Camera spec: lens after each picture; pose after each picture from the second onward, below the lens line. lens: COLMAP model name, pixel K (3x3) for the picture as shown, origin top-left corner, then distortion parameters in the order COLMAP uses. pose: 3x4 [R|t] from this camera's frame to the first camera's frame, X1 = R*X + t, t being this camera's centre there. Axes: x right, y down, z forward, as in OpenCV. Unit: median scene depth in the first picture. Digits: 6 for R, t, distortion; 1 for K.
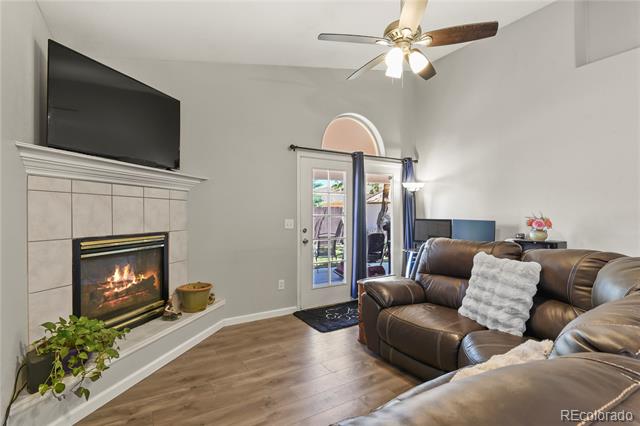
lens RADIAL K [[311.4, 0, 324.1], [0, 311.4, 213.4], [0, 0, 1]] dist [-0.004504, -0.005427]
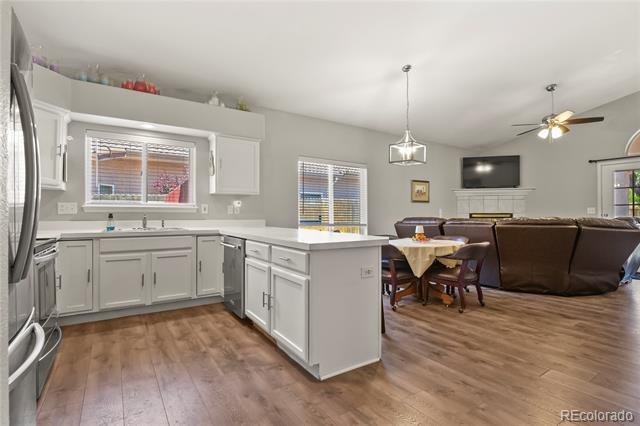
lens RADIAL K [[311.4, 0, 325.7], [0, 311.4, 215.3], [0, 0, 1]] dist [-0.004504, -0.005427]
pose [[0.038293, 0.006542, -0.999245, 1.918981], [0.007205, 0.999951, 0.006823, 0.052031], [0.999241, -0.007461, 0.038244, -0.539328]]
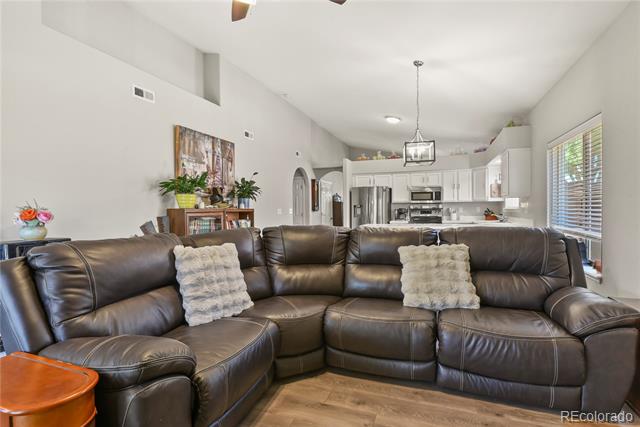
lens RADIAL K [[311.4, 0, 329.7], [0, 311.4, 216.4], [0, 0, 1]] dist [-0.004504, -0.005427]
pose [[-0.627809, -0.001536, 0.778366, -0.322227], [0.011166, 0.999877, 0.010979, 0.035507], [-0.778287, 0.015584, -0.627715, 1.063452]]
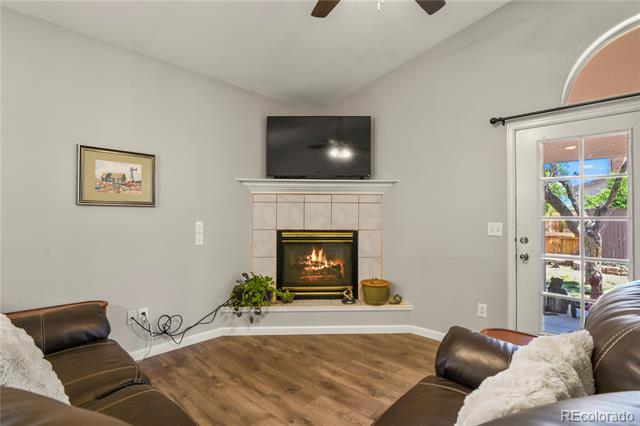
lens RADIAL K [[311.4, 0, 325.8], [0, 311.4, 213.3], [0, 0, 1]] dist [-0.004504, -0.005427]
pose [[0.269294, -0.009669, -0.963009, 0.651803], [-0.000833, 0.999947, -0.010273, 0.007259], [0.963058, 0.003568, 0.269272, 0.598607]]
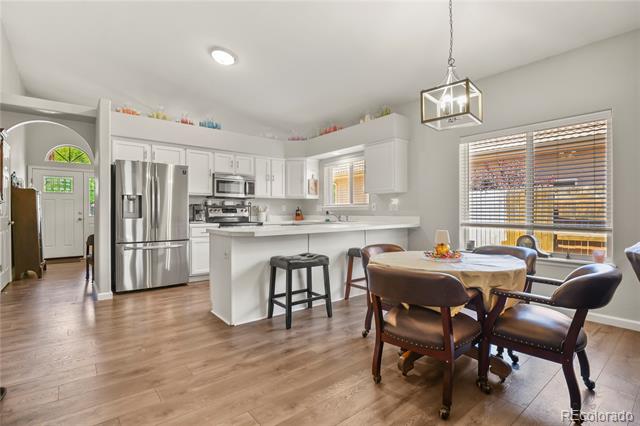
lens RADIAL K [[311.4, 0, 323.4], [0, 311.4, 213.0], [0, 0, 1]] dist [-0.004504, -0.005427]
pose [[-0.991115, 0.009322, -0.132677, 0.958754], [0.009898, 0.999944, -0.003679, 0.066189], [0.132636, -0.004959, -0.991152, 0.681337]]
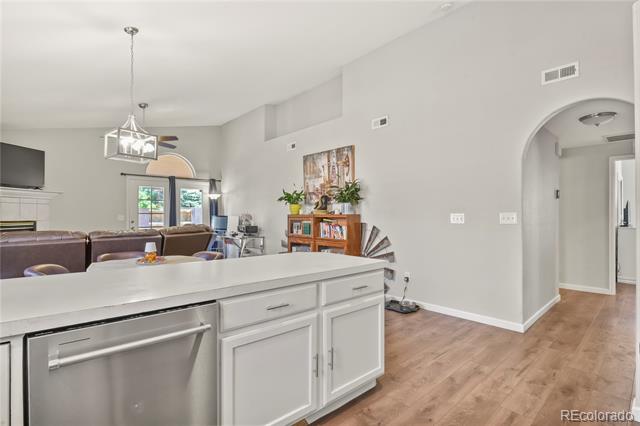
lens RADIAL K [[311.4, 0, 322.5], [0, 311.4, 213.1], [0, 0, 1]] dist [-0.004504, -0.005427]
pose [[0.983485, 0.007286, 0.180842, 0.945694], [-0.007065, 0.999973, -0.001863, 0.003383], [-0.180851, 0.000555, 0.983510, -1.264302]]
